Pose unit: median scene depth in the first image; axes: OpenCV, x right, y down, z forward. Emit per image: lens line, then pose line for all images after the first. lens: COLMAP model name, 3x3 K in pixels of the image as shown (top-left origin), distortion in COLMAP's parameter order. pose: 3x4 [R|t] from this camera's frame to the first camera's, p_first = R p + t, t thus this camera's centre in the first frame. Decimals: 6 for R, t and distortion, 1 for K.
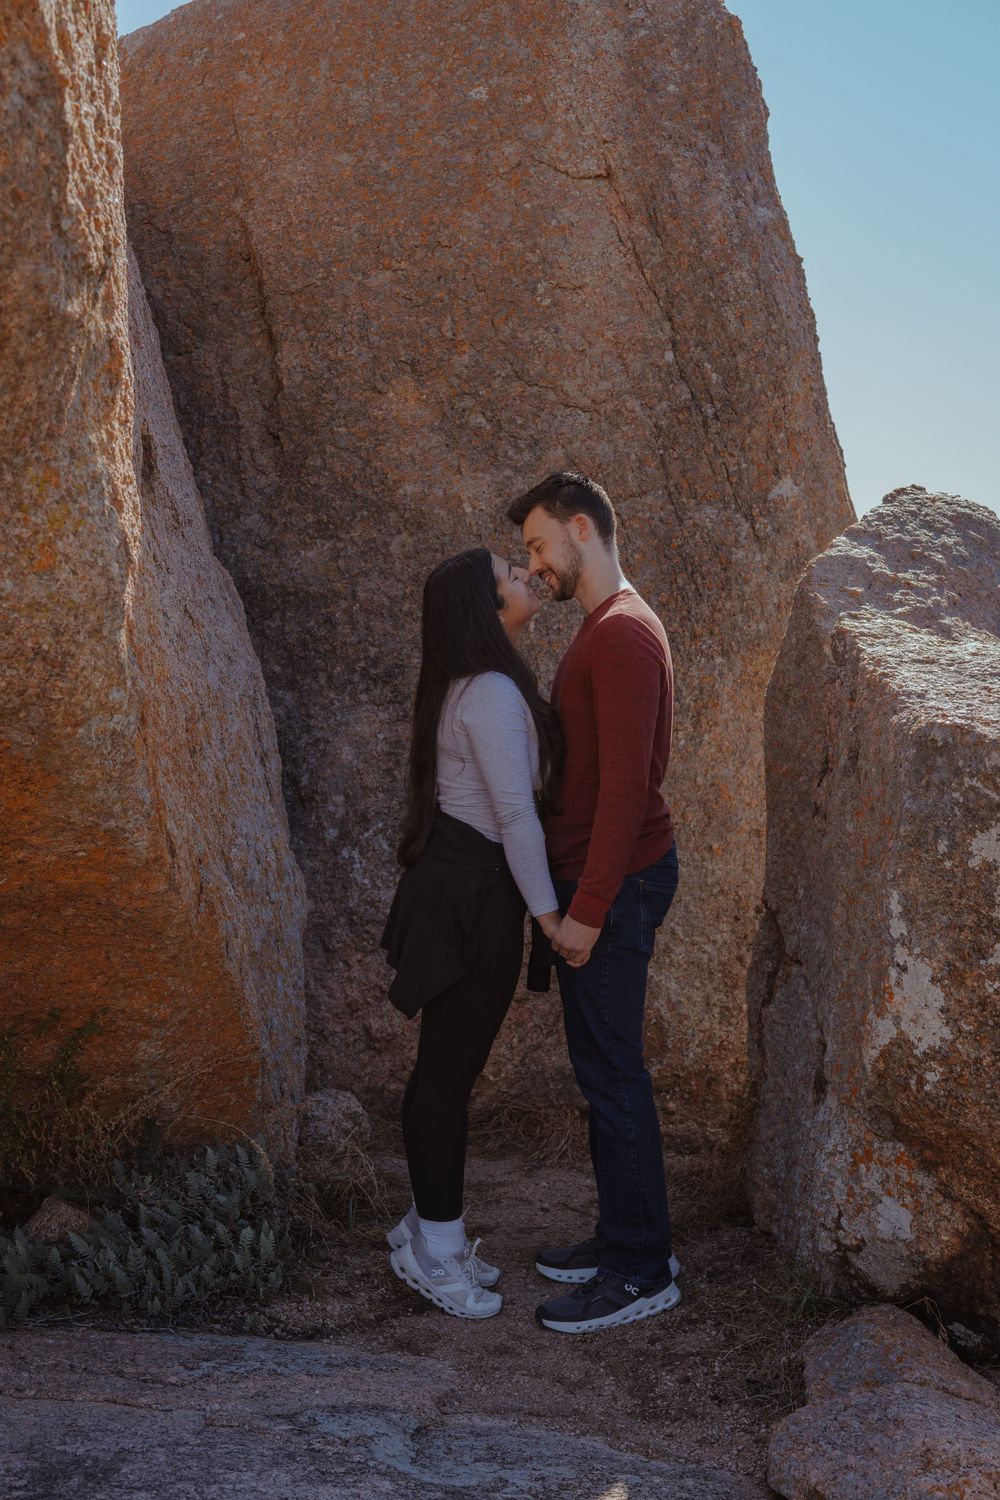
lens RADIAL K [[2166.2, 0, 500.6], [0, 2166.2, 749.7], [0, 0, 1]] dist [0.014444, 0.000000]
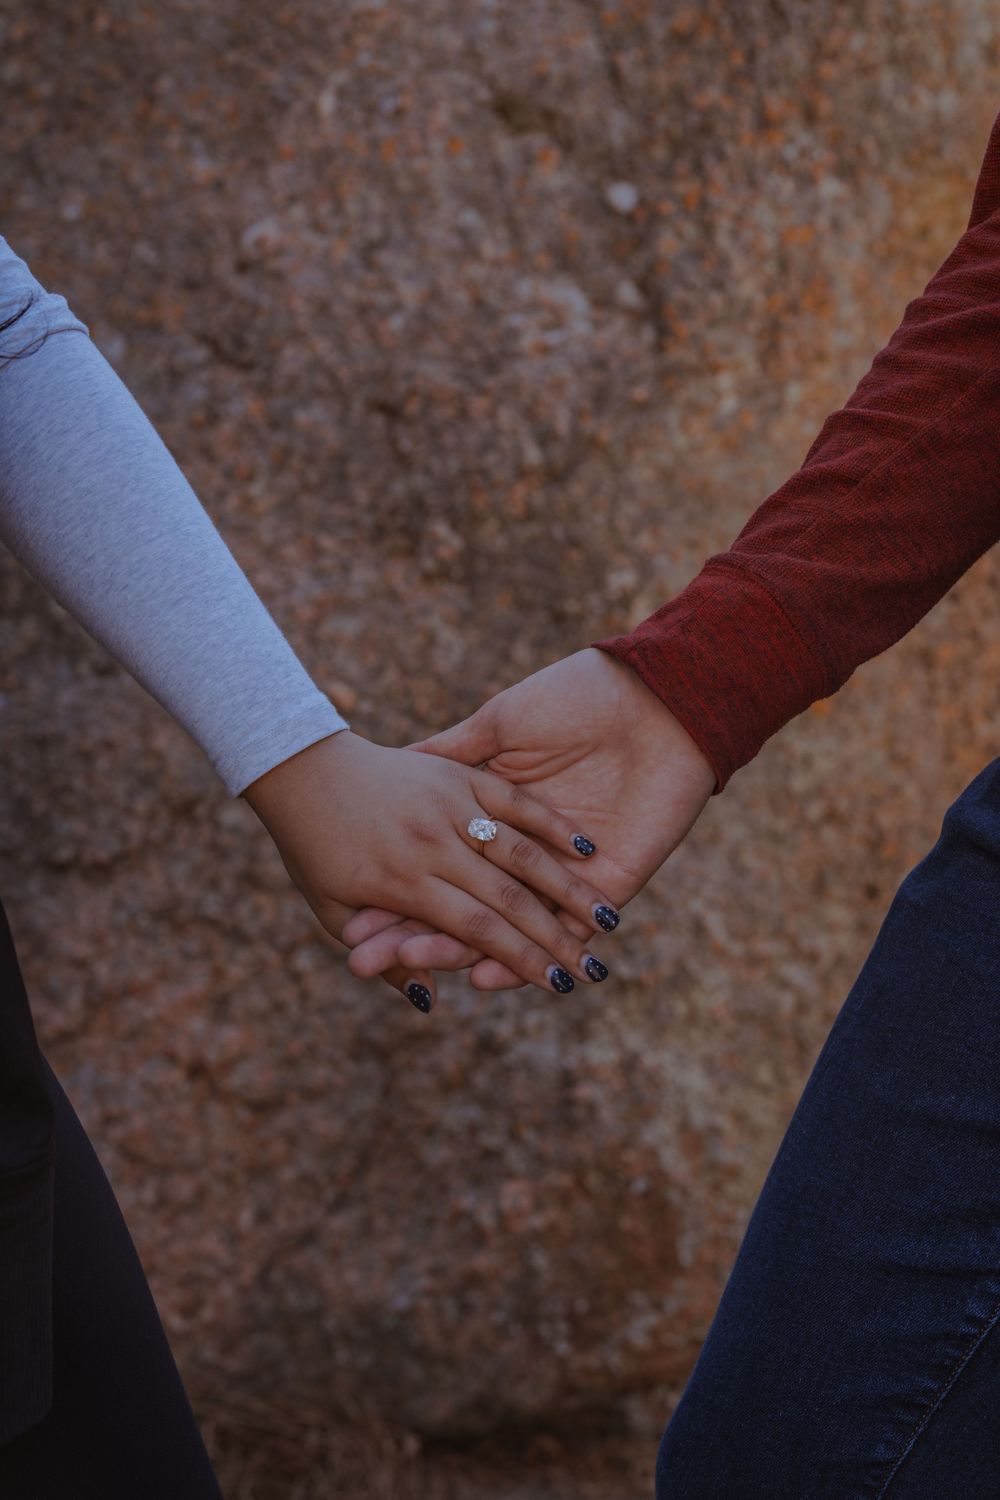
lens RADIAL K [[2166.2, 0, 500.2], [0, 2166.2, 751.1], [0, 0, 1]] dist [0.014444, 0.000000]
pose [[0.997197, 0.024671, 0.070630, 0.021638], [-0.027731, 0.998704, 0.042670, 0.040973], [-0.069486, -0.044509, 0.996590, 0.645147]]
